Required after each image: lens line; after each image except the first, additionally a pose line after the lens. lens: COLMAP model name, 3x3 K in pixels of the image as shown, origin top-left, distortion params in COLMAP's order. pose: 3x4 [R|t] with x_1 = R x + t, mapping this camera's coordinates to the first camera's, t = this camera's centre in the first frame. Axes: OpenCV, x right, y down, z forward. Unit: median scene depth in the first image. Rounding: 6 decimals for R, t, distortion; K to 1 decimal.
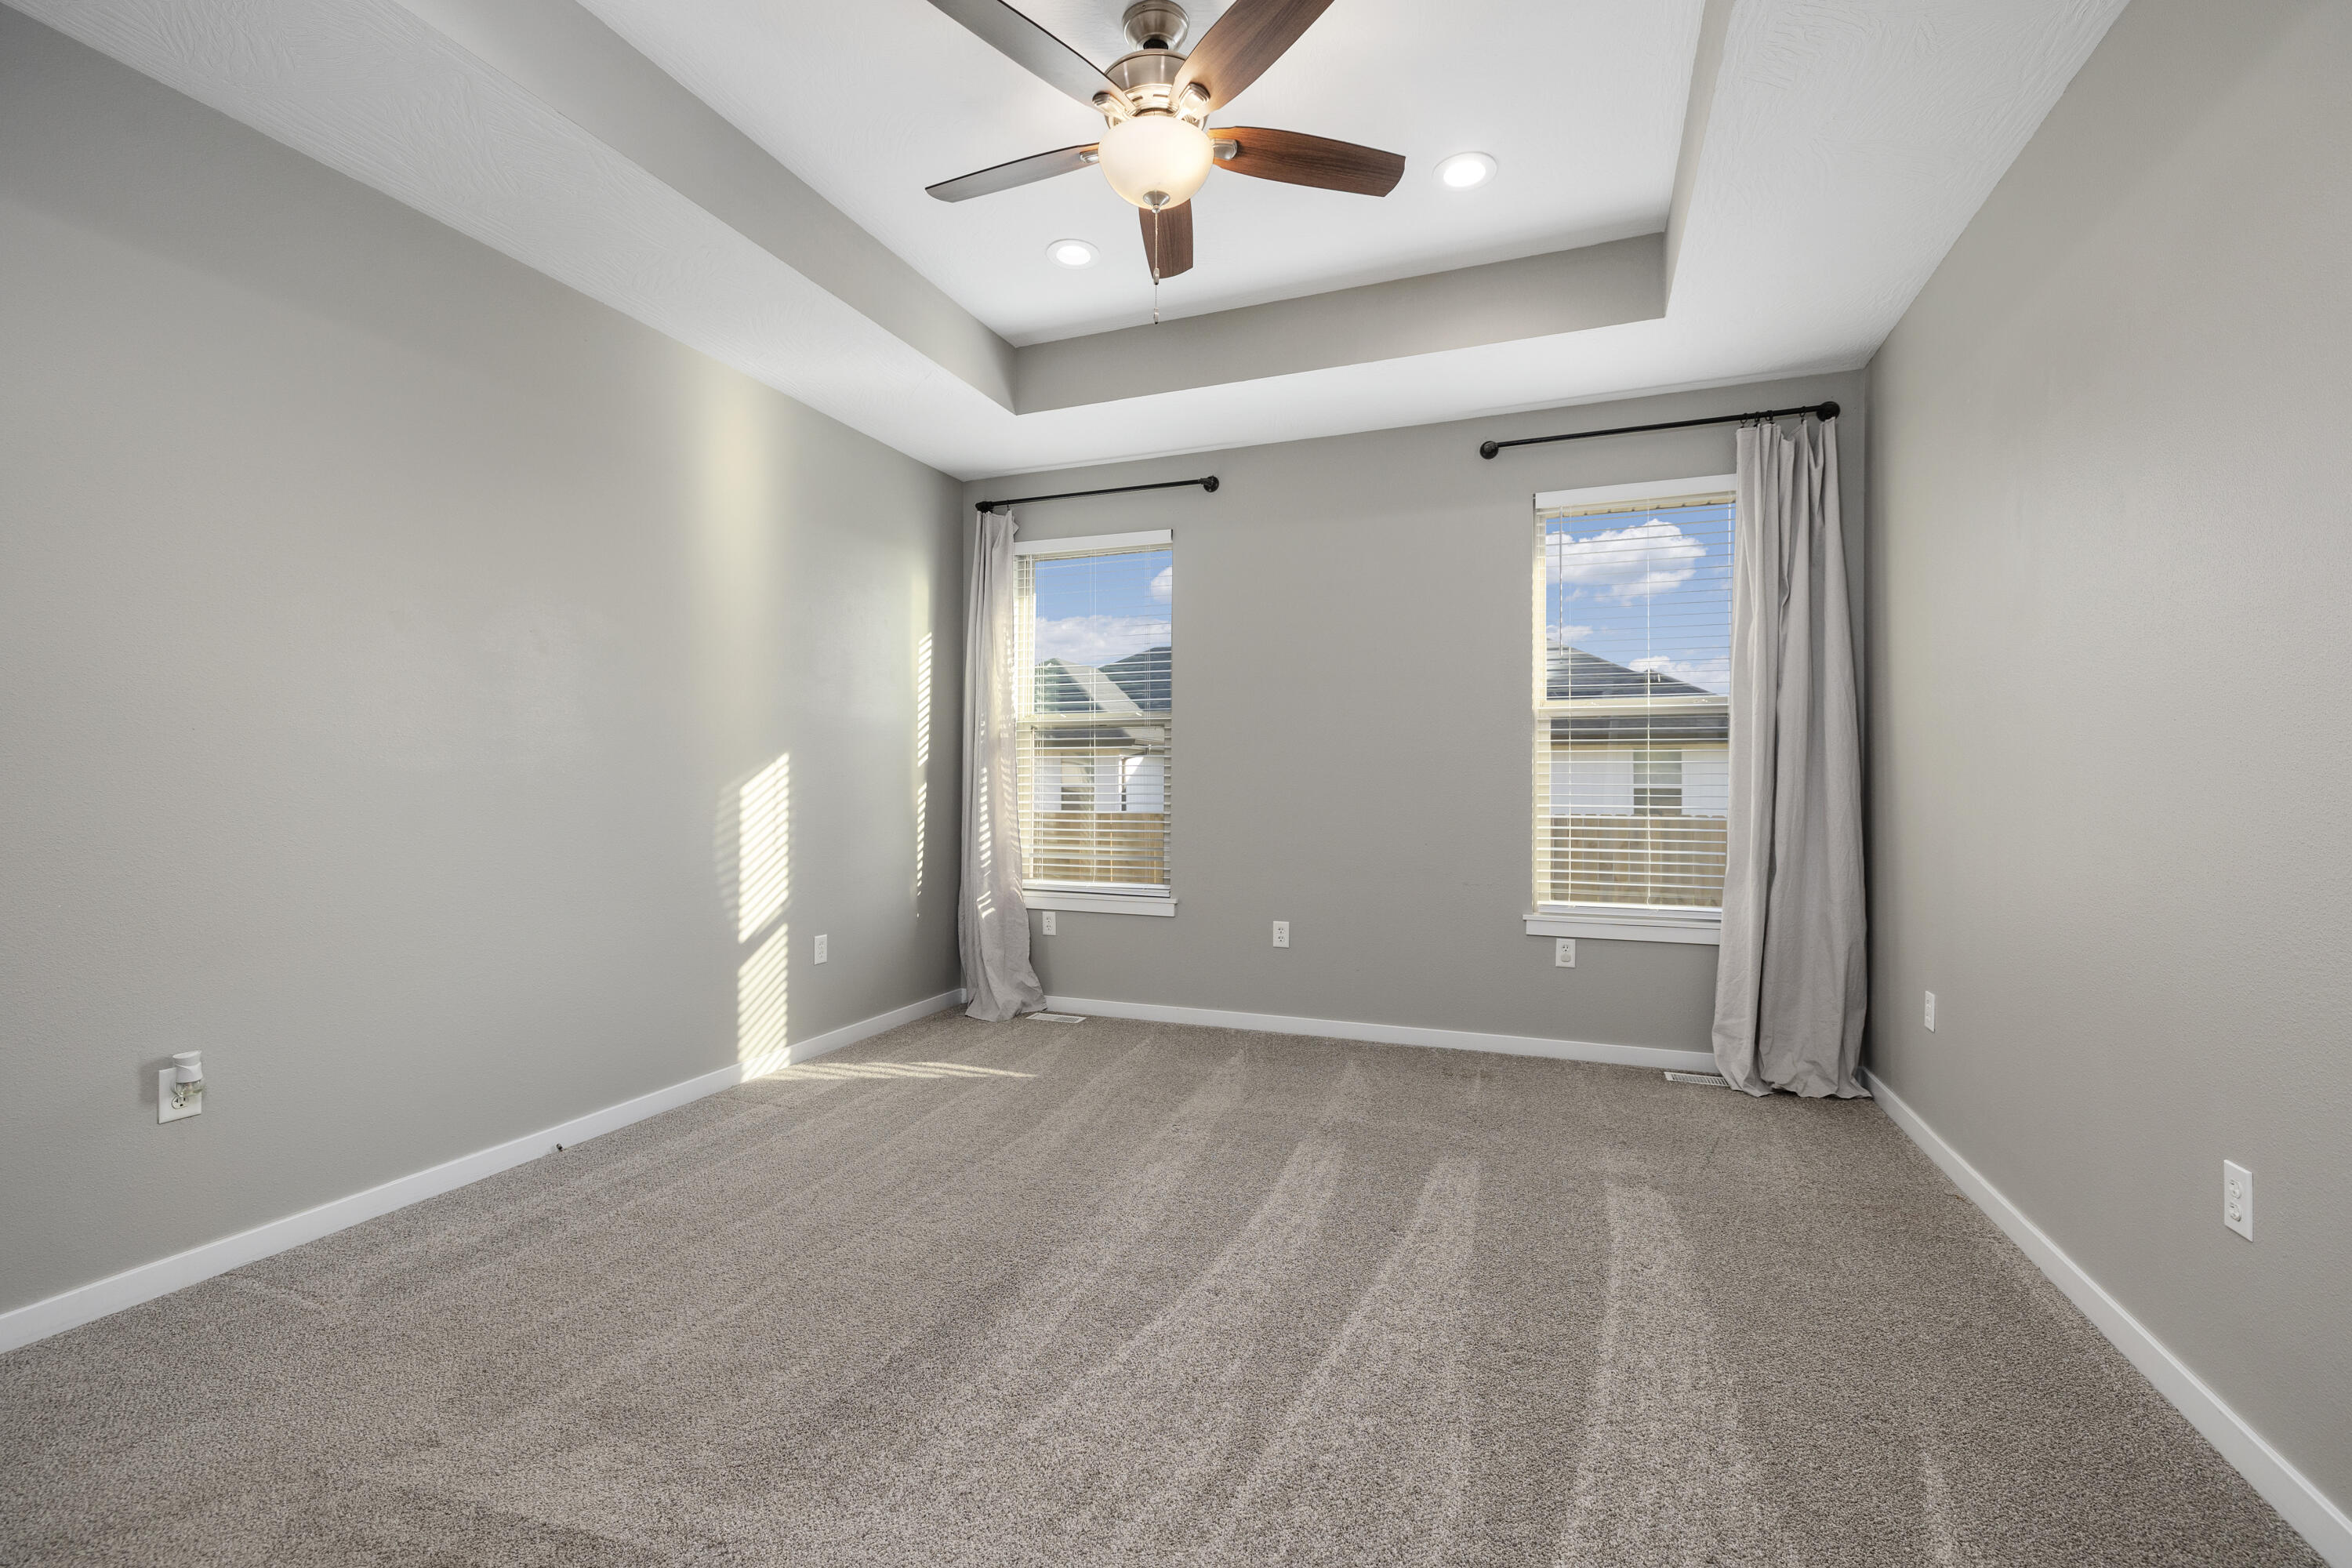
lens RADIAL K [[998.4, 0, 1170.2], [0, 998.4, 789.6], [0, 0, 1]] dist [0.002748, -0.000136]
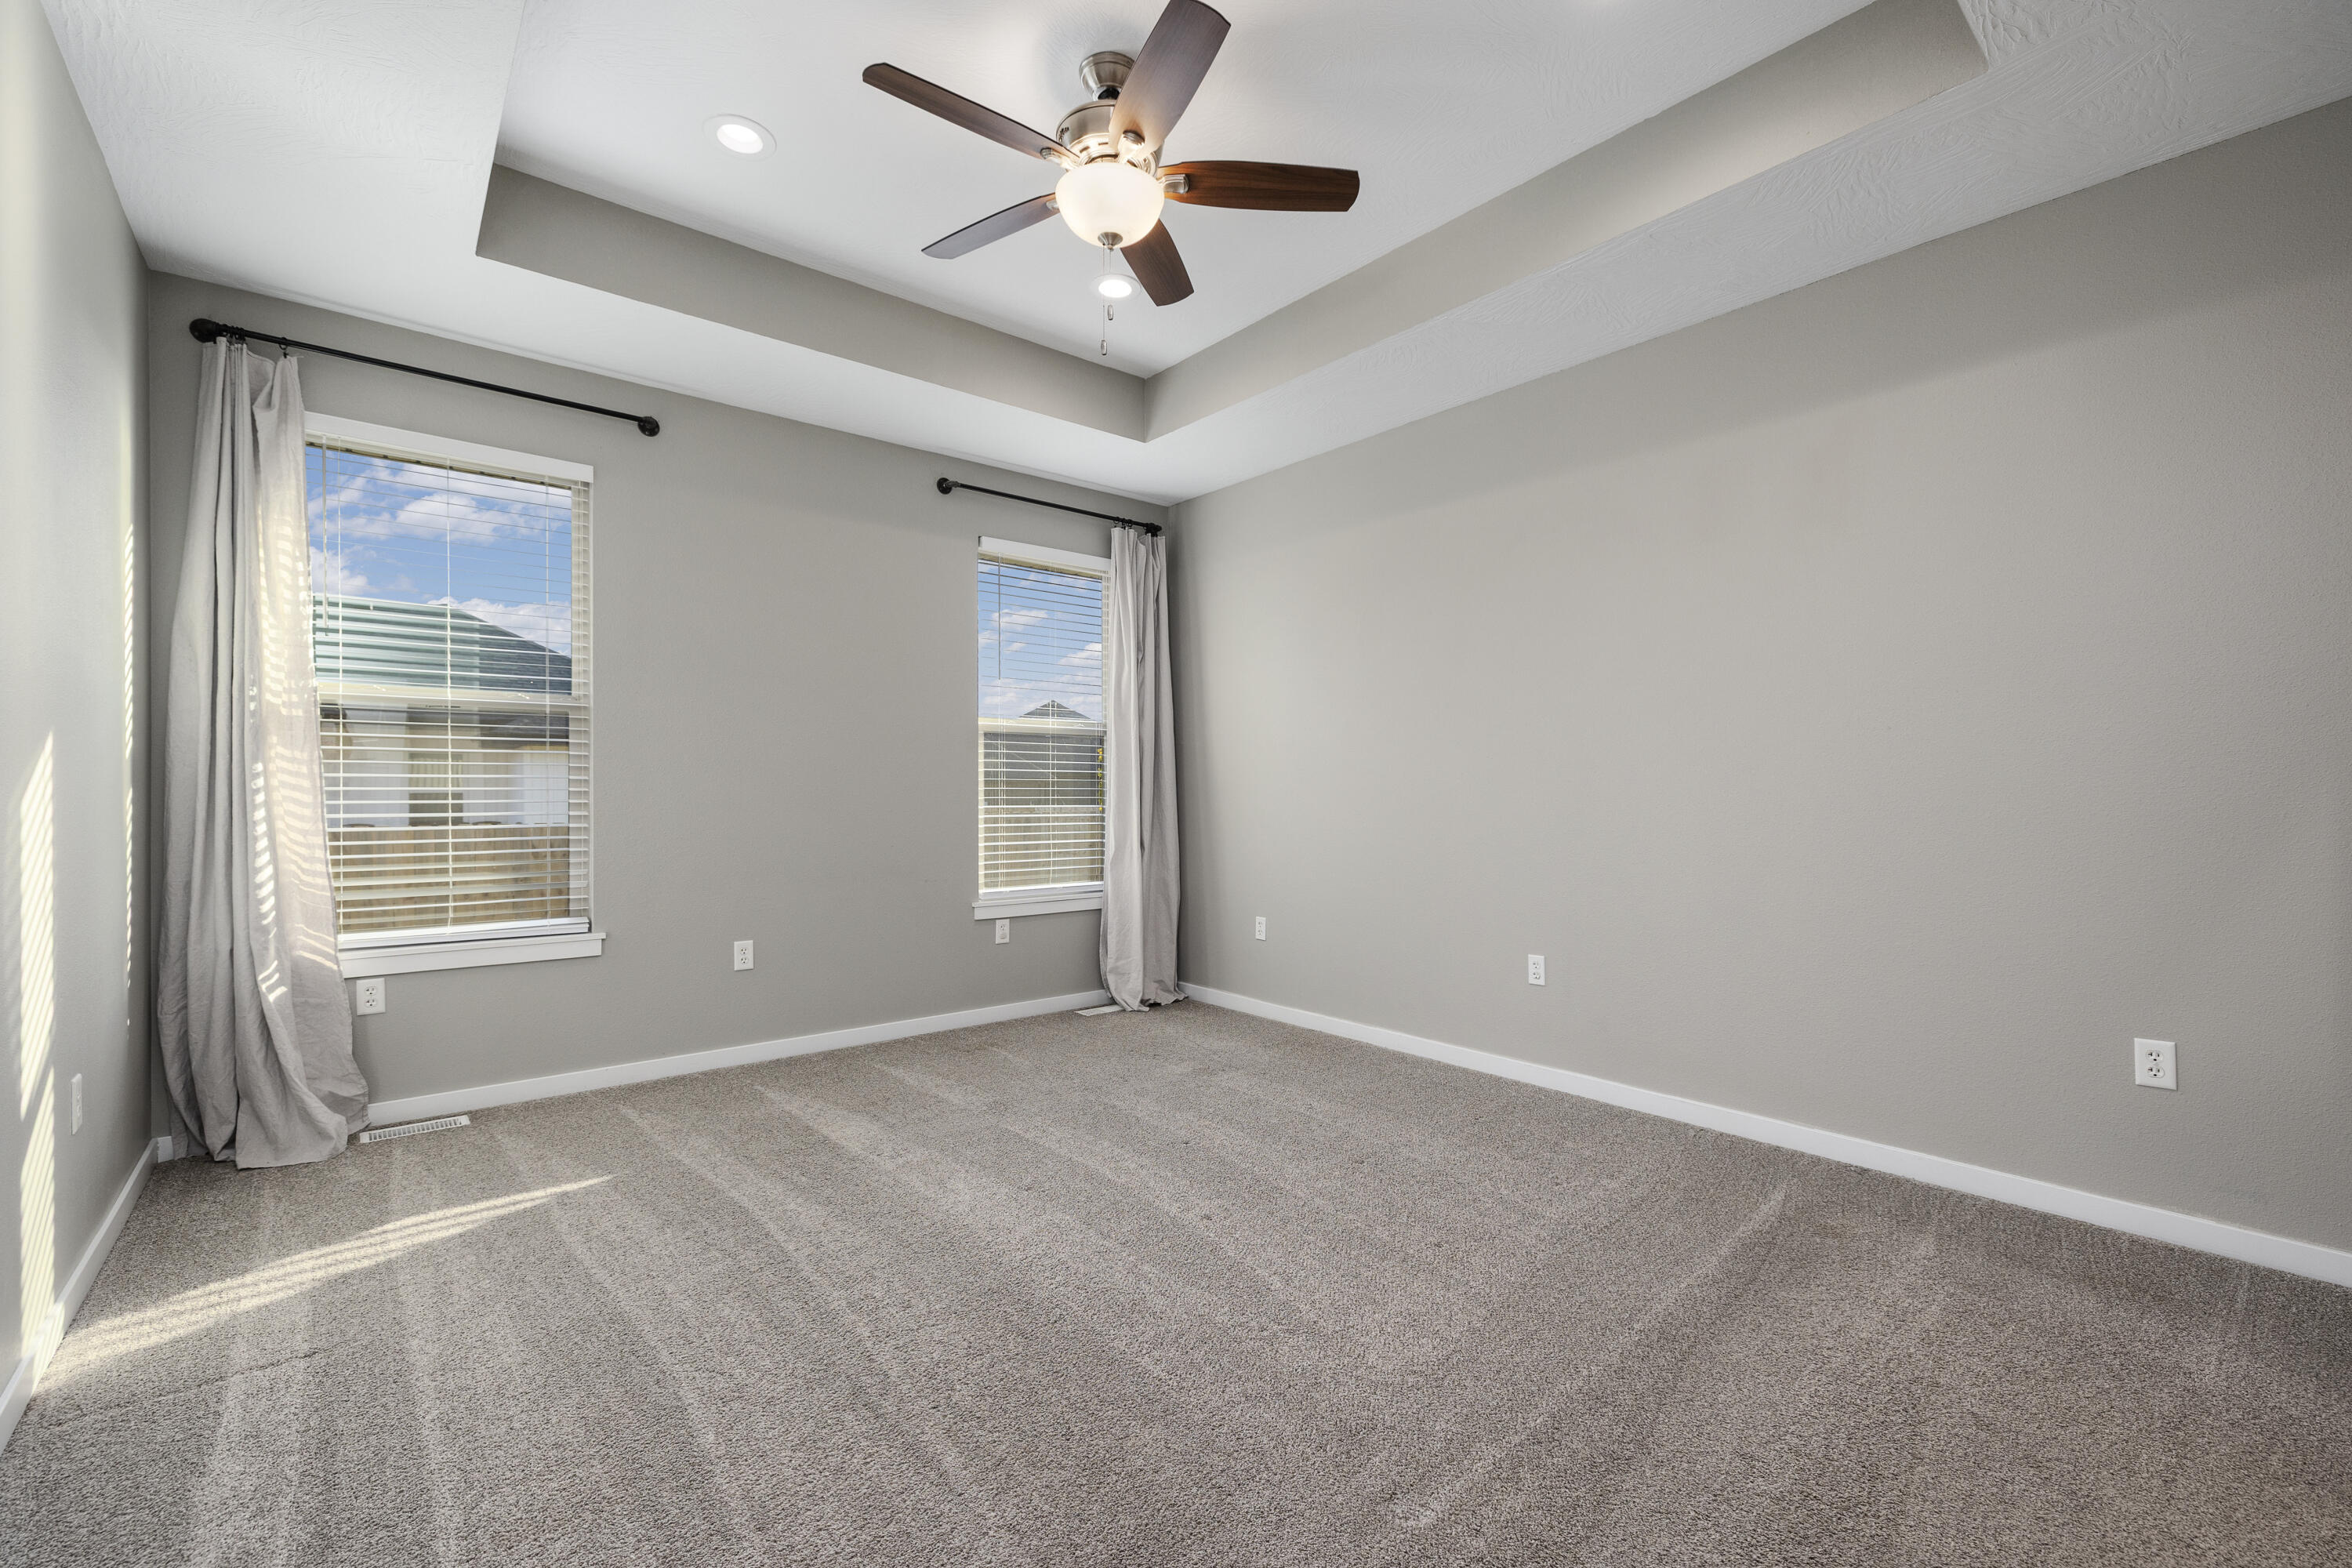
lens RADIAL K [[998.4, 0, 1180.4], [0, 998.4, 798.8], [0, 0, 1]] dist [0.002748, -0.000136]
pose [[0.491108, -0.009827, 0.871043, -0.522262], [0.005001, 0.999952, 0.008462, -0.002434], [-0.871084, 0.000200, 0.491133, 0.233244]]
